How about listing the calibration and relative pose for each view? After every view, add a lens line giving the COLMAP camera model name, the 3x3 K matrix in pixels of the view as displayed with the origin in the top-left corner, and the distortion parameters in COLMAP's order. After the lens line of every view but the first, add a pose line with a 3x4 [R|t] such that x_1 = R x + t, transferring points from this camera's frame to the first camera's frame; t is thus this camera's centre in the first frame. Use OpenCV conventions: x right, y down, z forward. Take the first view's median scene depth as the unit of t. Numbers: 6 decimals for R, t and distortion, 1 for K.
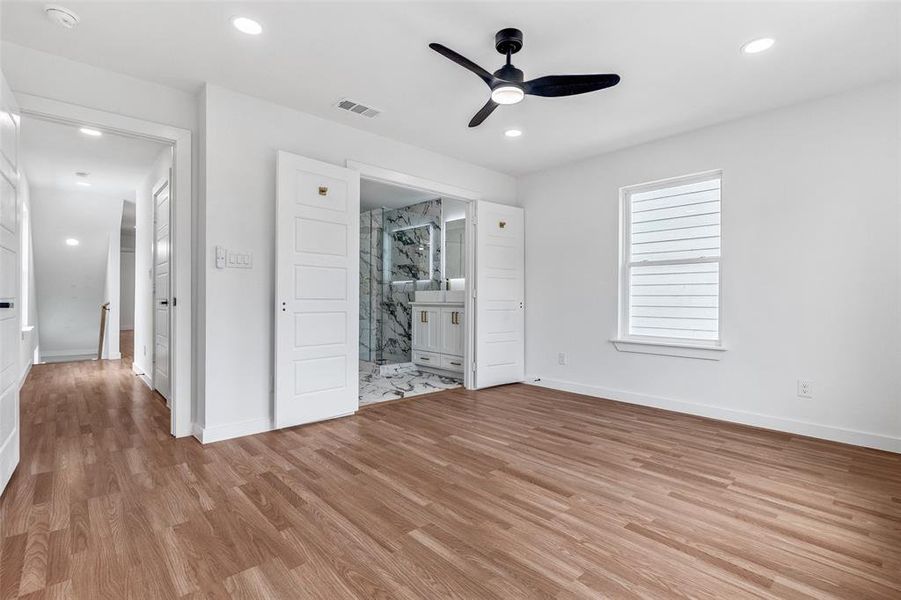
lens RADIAL K [[410.6, 0, 444.5], [0, 410.6, 297.1], [0, 0, 1]] dist [-0.003941, 0.000530]
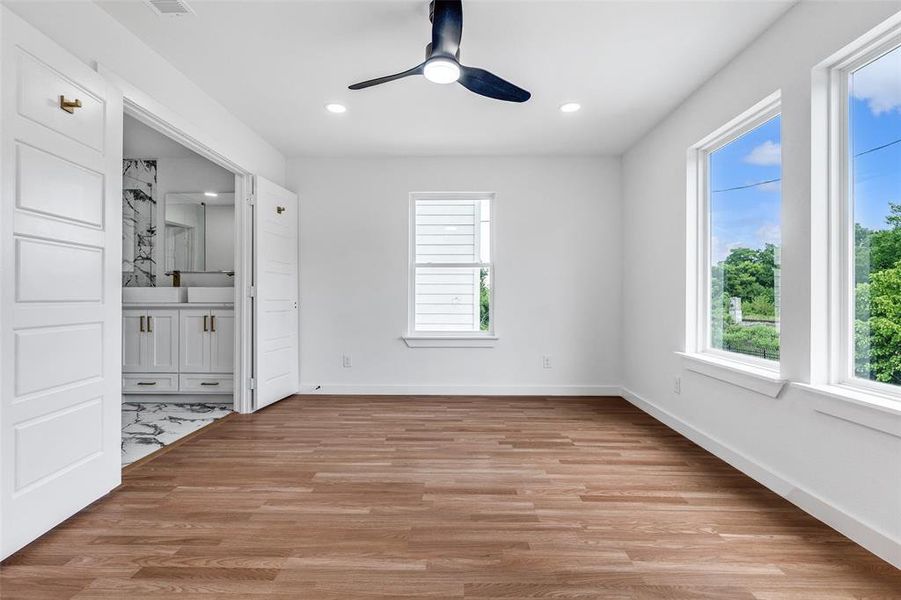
lens RADIAL K [[410.6, 0, 444.5], [0, 410.6, 297.1], [0, 0, 1]] dist [-0.003941, 0.000530]
pose [[0.698209, -0.004609, 0.715879, -0.370096], [-0.000067, 0.999979, 0.006504, -0.005598], [-0.715894, -0.004590, 0.698194, 0.281403]]
